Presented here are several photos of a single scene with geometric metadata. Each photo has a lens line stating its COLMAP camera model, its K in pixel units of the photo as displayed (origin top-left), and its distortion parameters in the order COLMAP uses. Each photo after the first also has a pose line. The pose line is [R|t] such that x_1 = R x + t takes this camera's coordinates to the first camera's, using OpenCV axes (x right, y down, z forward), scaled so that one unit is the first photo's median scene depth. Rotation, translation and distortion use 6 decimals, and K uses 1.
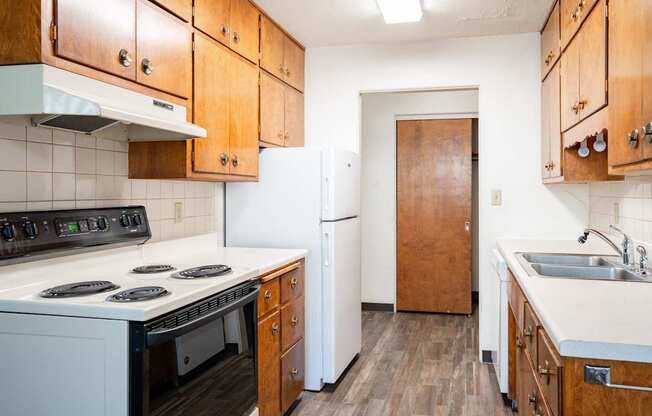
lens RADIAL K [[479.9, 0, 373.4], [0, 479.9, 190.6], [0, 0, 1]] dist [0.001978, 0.001589]
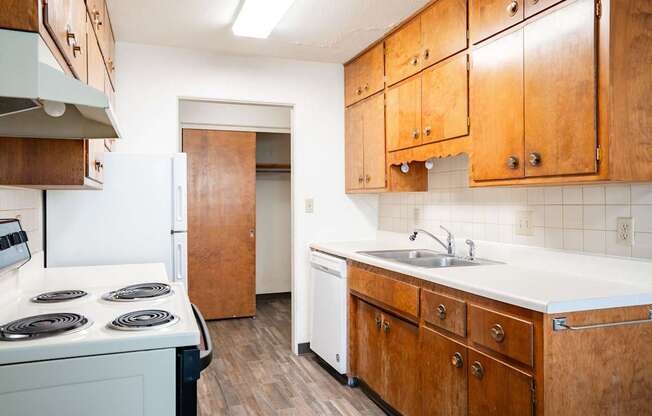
lens RADIAL K [[465.9, 0, 325.0], [0, 465.9, 200.5], [0, 0, 1]] dist [0.000968, 0.000002]
pose [[0.851096, -0.002285, 0.525005, -0.312799], [0.002177, 0.999997, 0.000822, 0.001308], [-0.525005, 0.000443, 0.851099, 0.057673]]
